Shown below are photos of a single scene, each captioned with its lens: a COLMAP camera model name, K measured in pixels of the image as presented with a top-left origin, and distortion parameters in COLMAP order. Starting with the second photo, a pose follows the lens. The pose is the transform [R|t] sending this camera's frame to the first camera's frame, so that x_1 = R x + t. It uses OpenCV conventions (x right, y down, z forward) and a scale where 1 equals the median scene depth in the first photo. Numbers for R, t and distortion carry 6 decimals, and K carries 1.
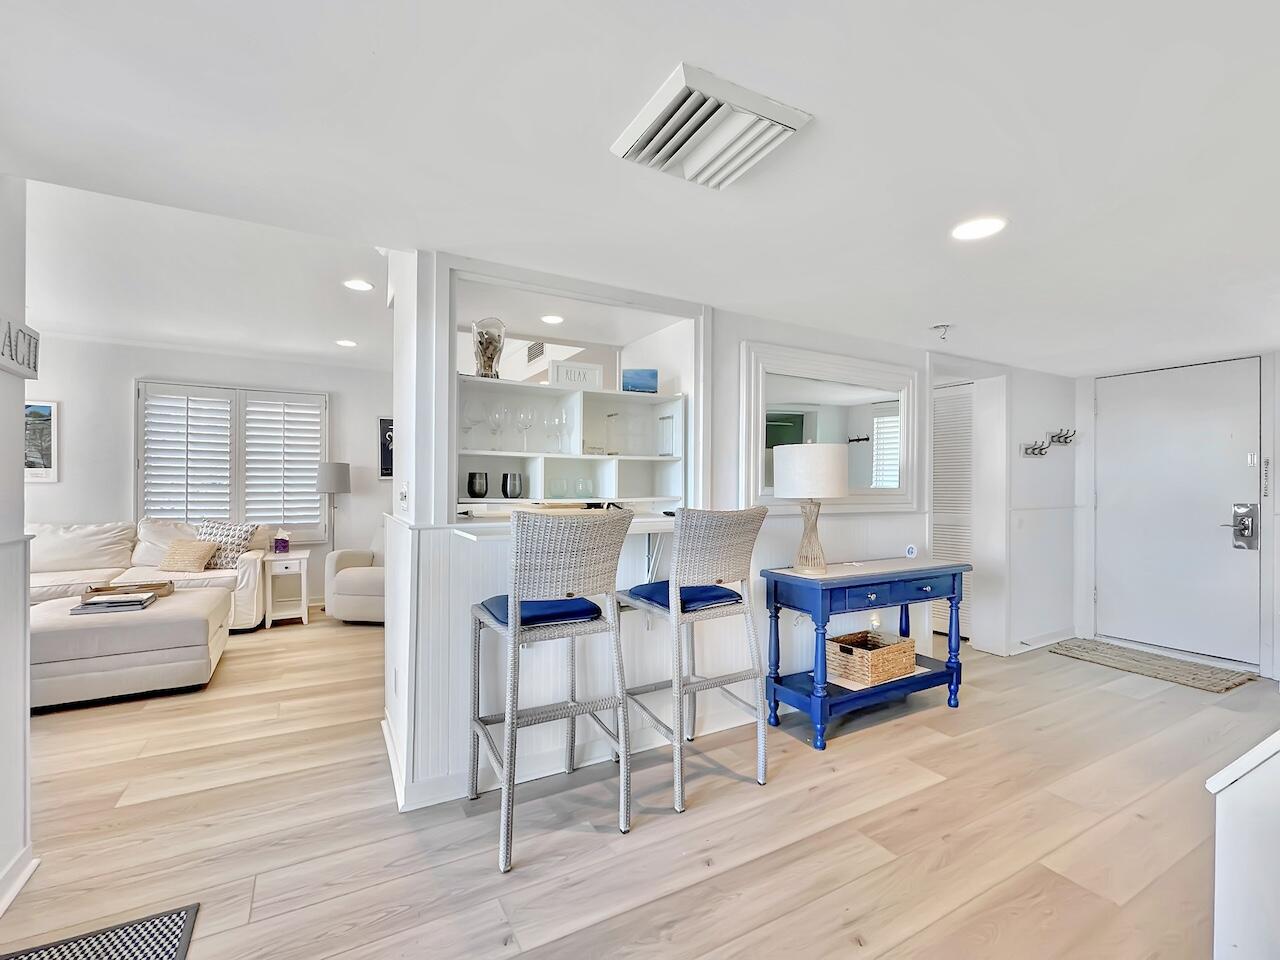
lens RADIAL K [[568.6, 0, 637.0], [0, 568.6, 481.6], [0, 0, 1]] dist [-0.004284, 0.000751]
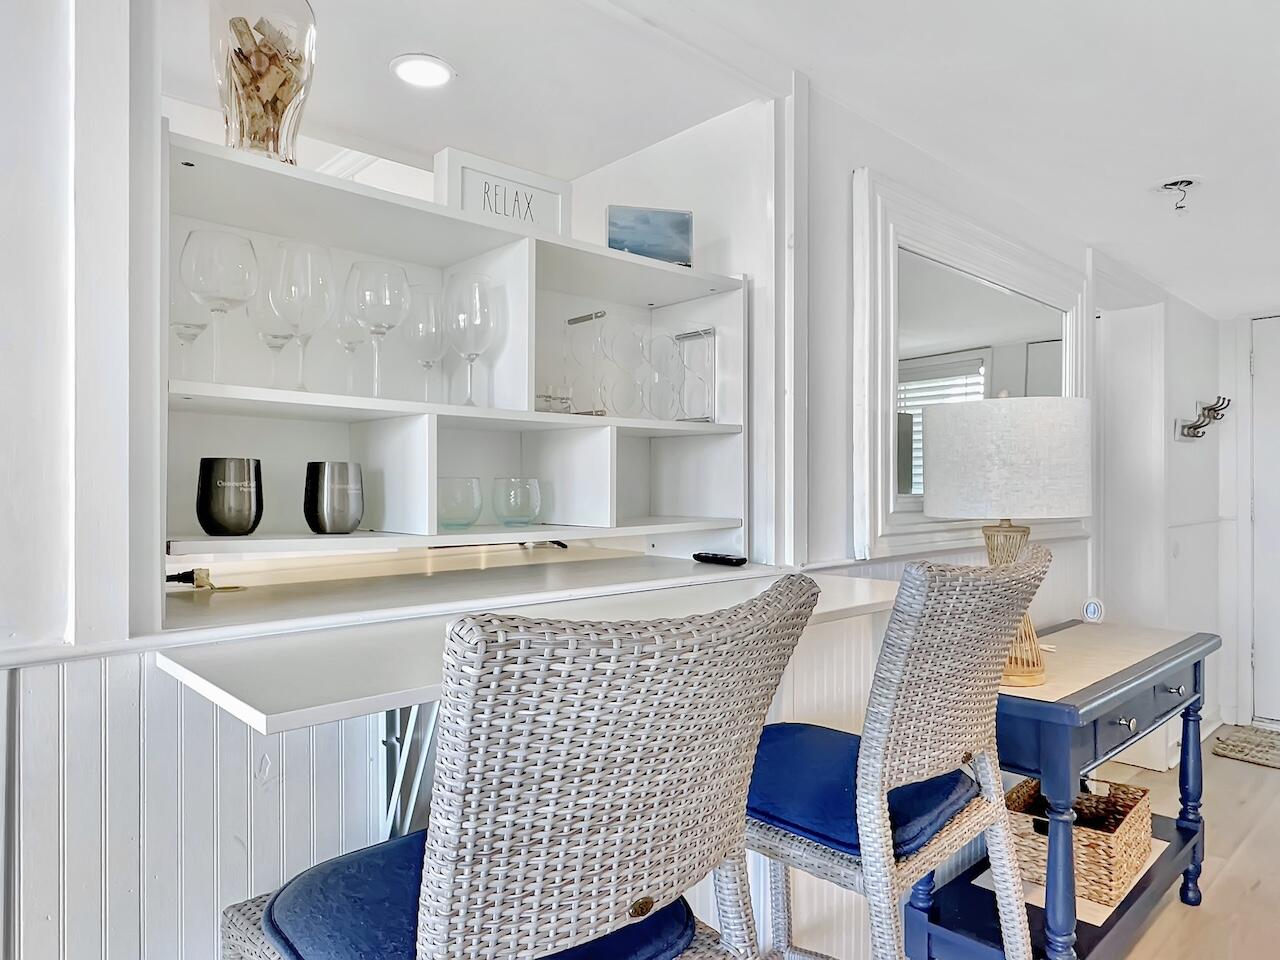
lens RADIAL K [[824.6, 0, 637.9], [0, 824.6, 486.9], [0, 0, 1]] dist [-0.003488, 0.000447]
pose [[0.972585, -0.006303, 0.232462, -0.152792], [0.005387, 0.999975, 0.004578, -0.000619], [-0.232485, -0.003200, 0.972595, 0.454823]]
